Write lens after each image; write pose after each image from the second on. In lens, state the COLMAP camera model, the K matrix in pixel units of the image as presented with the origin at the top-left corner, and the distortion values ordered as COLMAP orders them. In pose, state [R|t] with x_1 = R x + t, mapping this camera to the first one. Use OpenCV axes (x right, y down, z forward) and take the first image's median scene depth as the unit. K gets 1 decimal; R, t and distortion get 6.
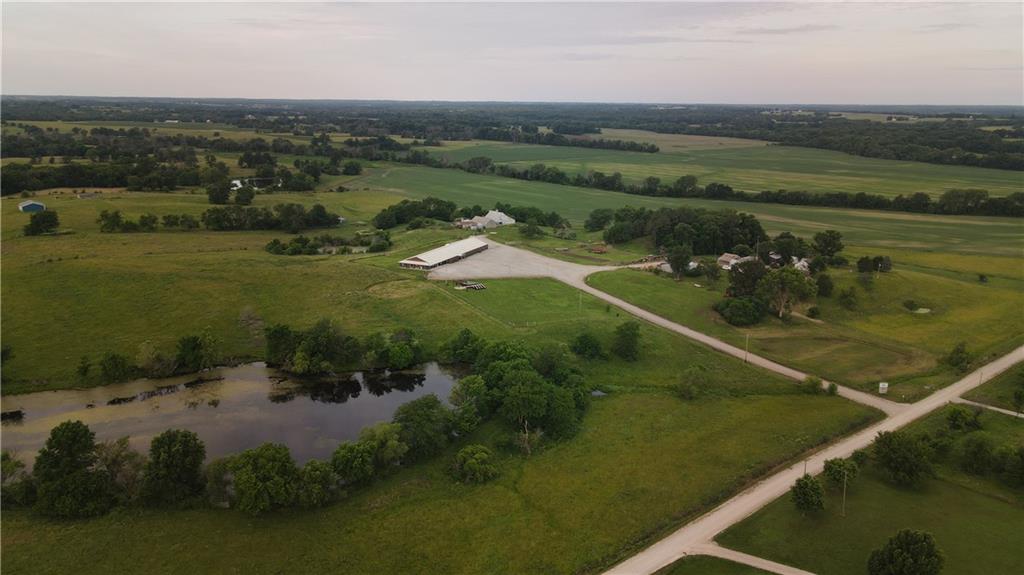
lens RADIAL K [[740.3, 0, 512.0], [0, 740.3, 287.5], [0, 0, 1]] dist [0.031380, 0.000735]
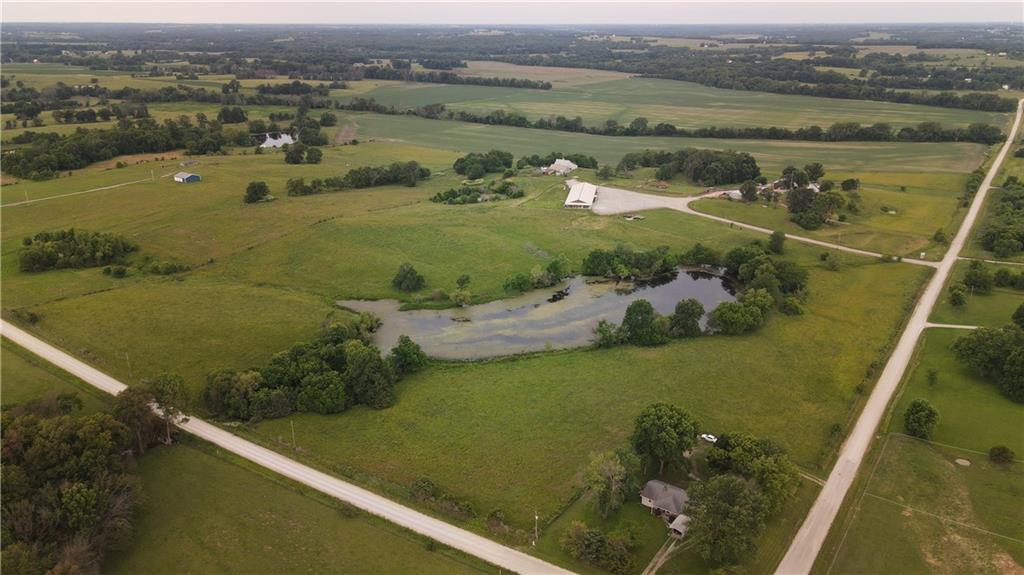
lens RADIAL K [[740.3, 0, 512.0], [0, 740.3, 287.5], [0, 0, 1]] dist [0.031380, 0.000735]
pose [[0.967155, -0.094191, 0.236091, -0.287811], [0.070752, 0.991859, 0.105872, -0.016480], [-0.244141, -0.085691, 0.965946, -0.165200]]
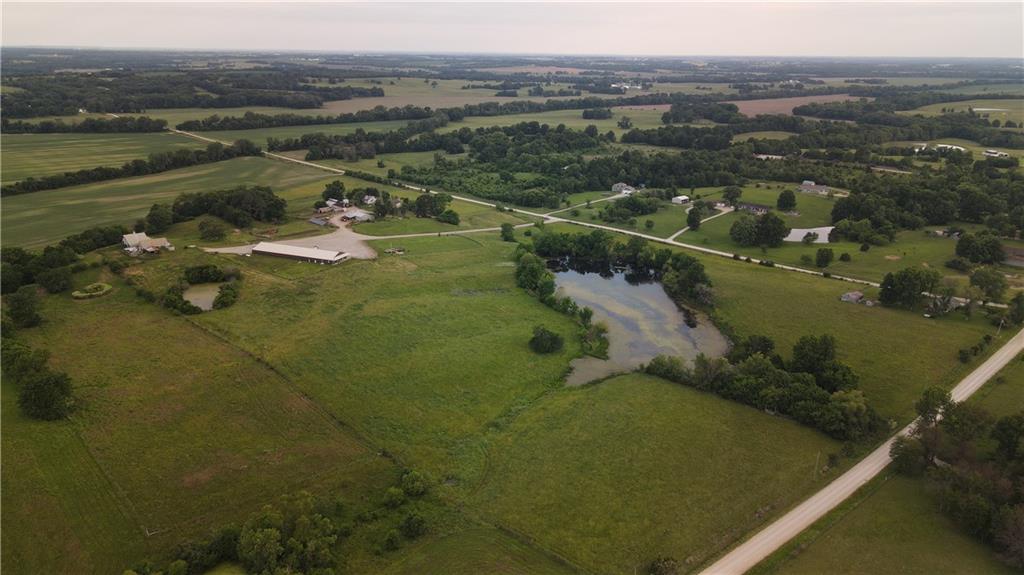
lens RADIAL K [[740.3, 0, 512.0], [0, 740.3, 287.5], [0, 0, 1]] dist [0.031380, 0.000735]
pose [[-0.017094, -0.310766, 0.950333, -0.651338], [0.233097, 0.923043, 0.306035, -0.145995], [-0.972303, 0.226751, 0.056660, 0.310948]]
